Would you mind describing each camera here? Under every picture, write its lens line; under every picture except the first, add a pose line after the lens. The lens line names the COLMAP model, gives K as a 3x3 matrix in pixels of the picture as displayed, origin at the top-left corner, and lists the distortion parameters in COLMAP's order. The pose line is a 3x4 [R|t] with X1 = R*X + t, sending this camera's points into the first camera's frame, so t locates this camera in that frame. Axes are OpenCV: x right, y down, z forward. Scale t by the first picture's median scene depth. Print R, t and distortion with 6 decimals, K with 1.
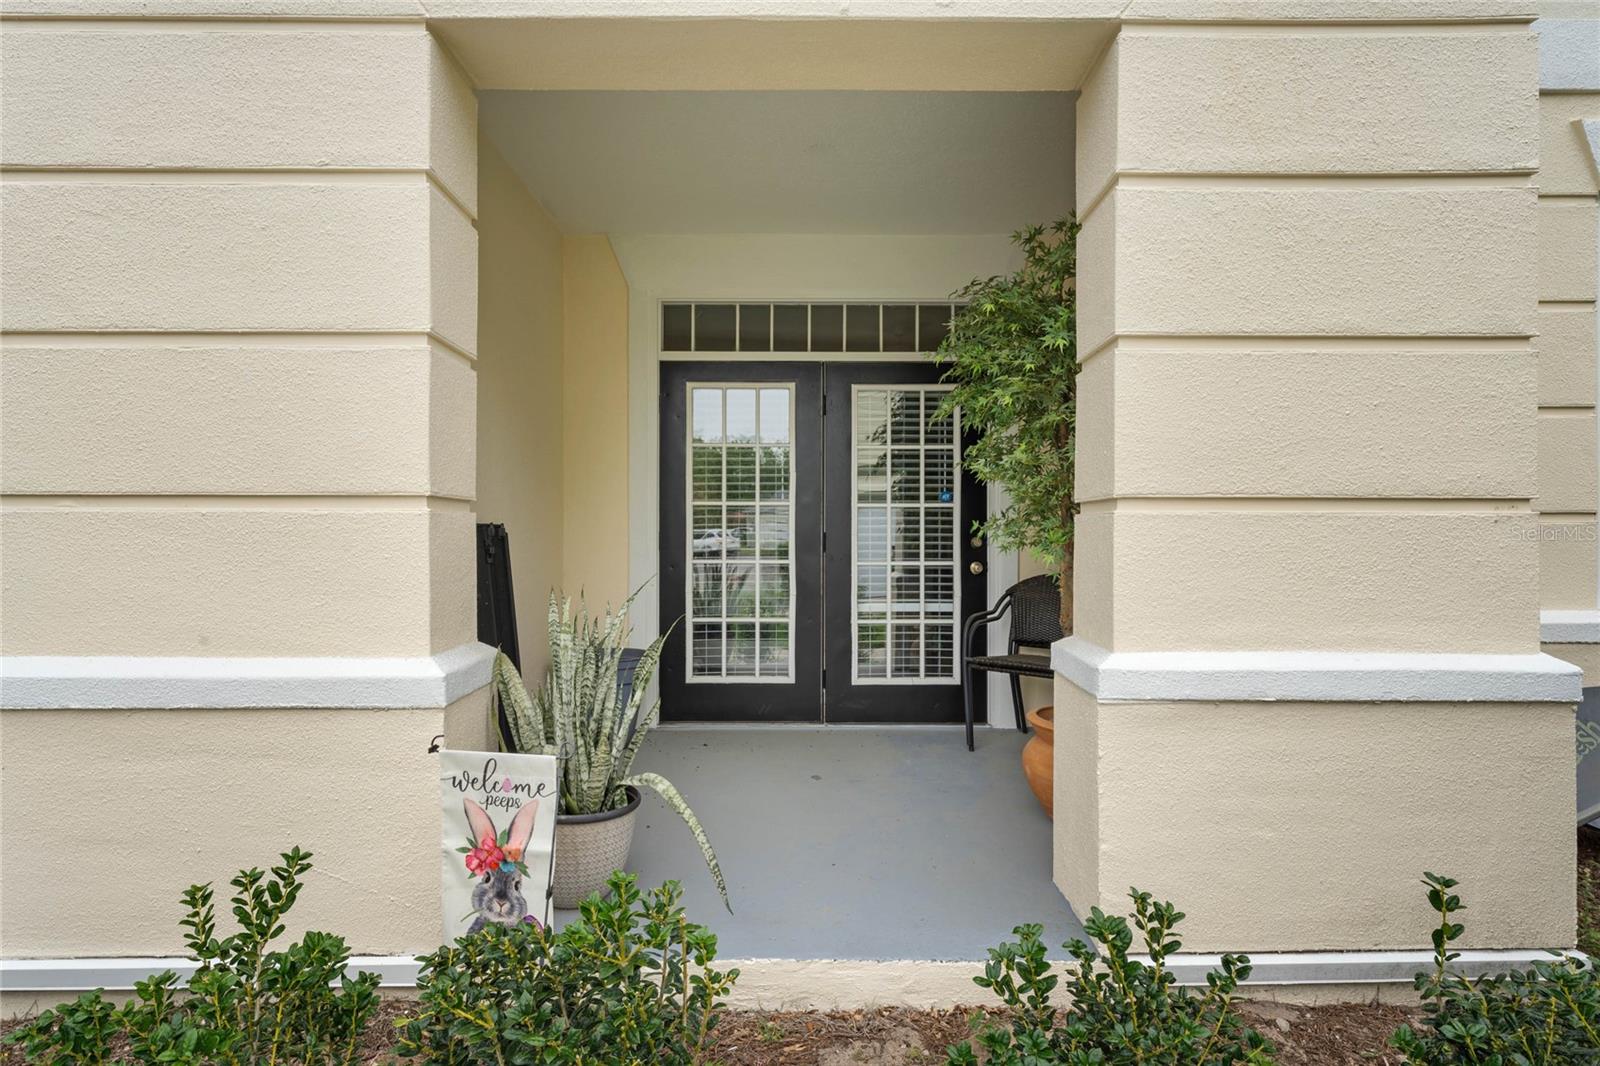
lens RADIAL K [[859.1, 0, 800.0], [0, 859.1, 533.0], [0, 0, 1]] dist [0.001405, -0.000438]
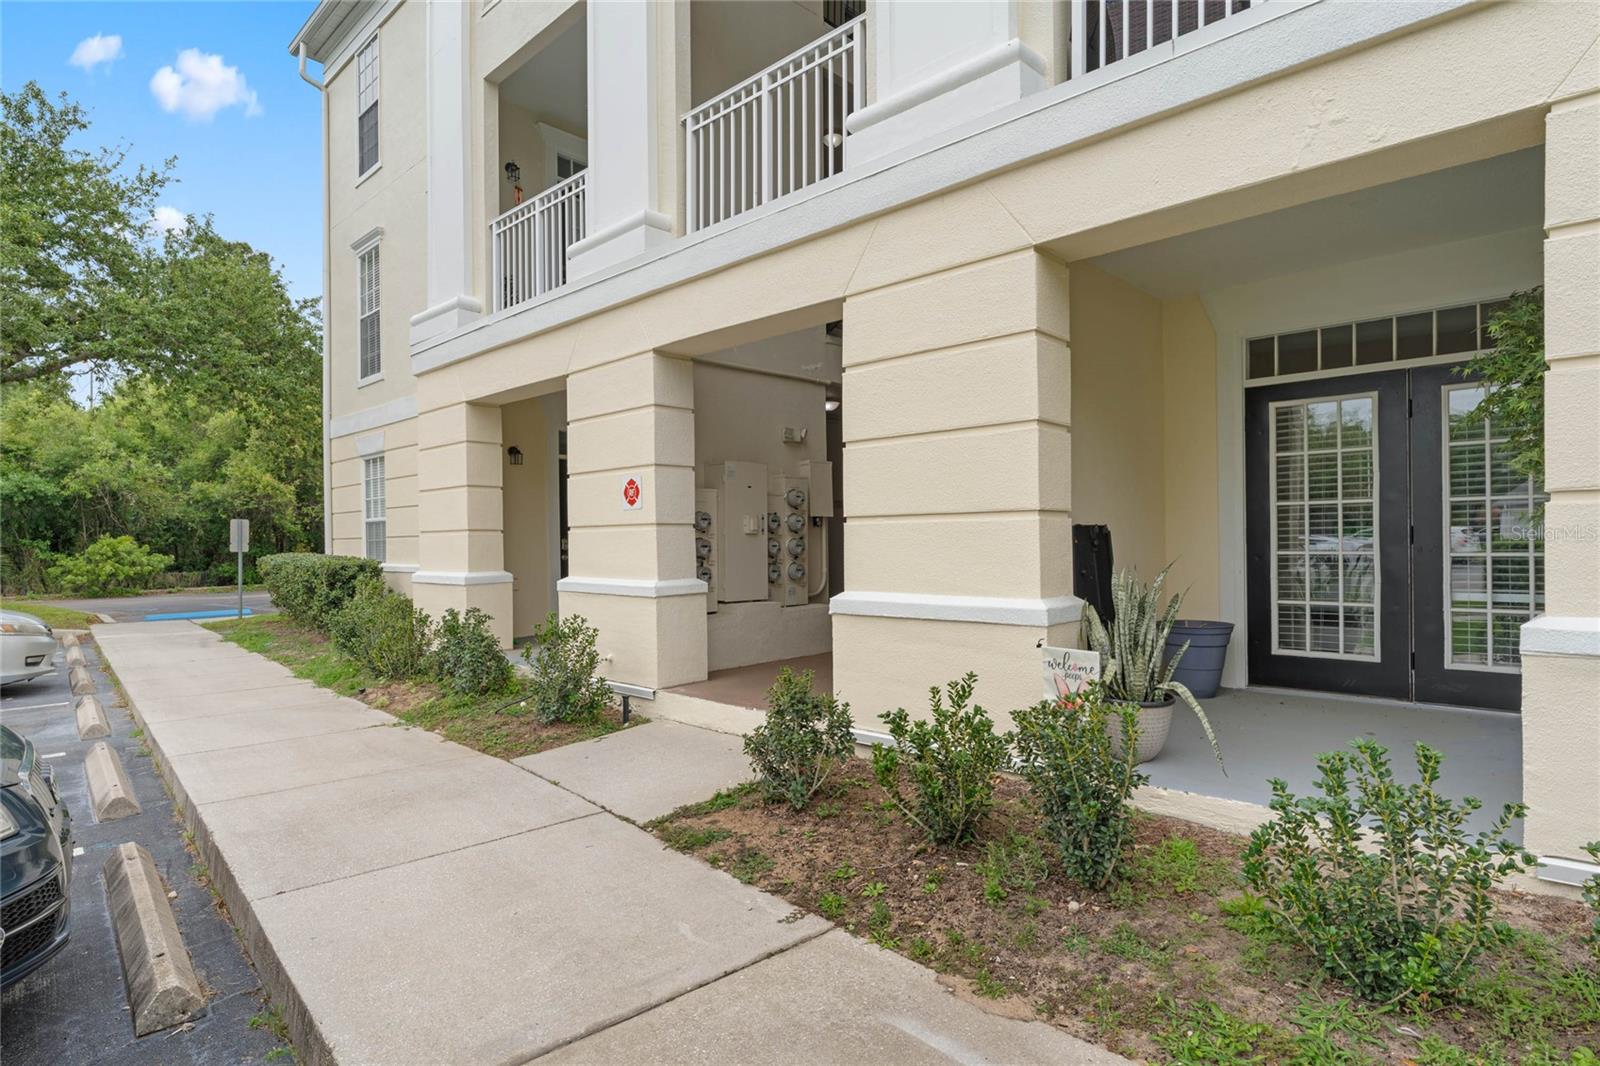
lens RADIAL K [[853.2, 0, 798.6], [0, 853.2, 539.9], [0, 0, 1]] dist [0.001059, 0.000280]
pose [[0.720359, -0.011453, -0.693507, 0.387395], [0.014509, 0.999894, -0.001443, 0.013106], [0.693450, -0.009023, 0.720449, -0.555333]]
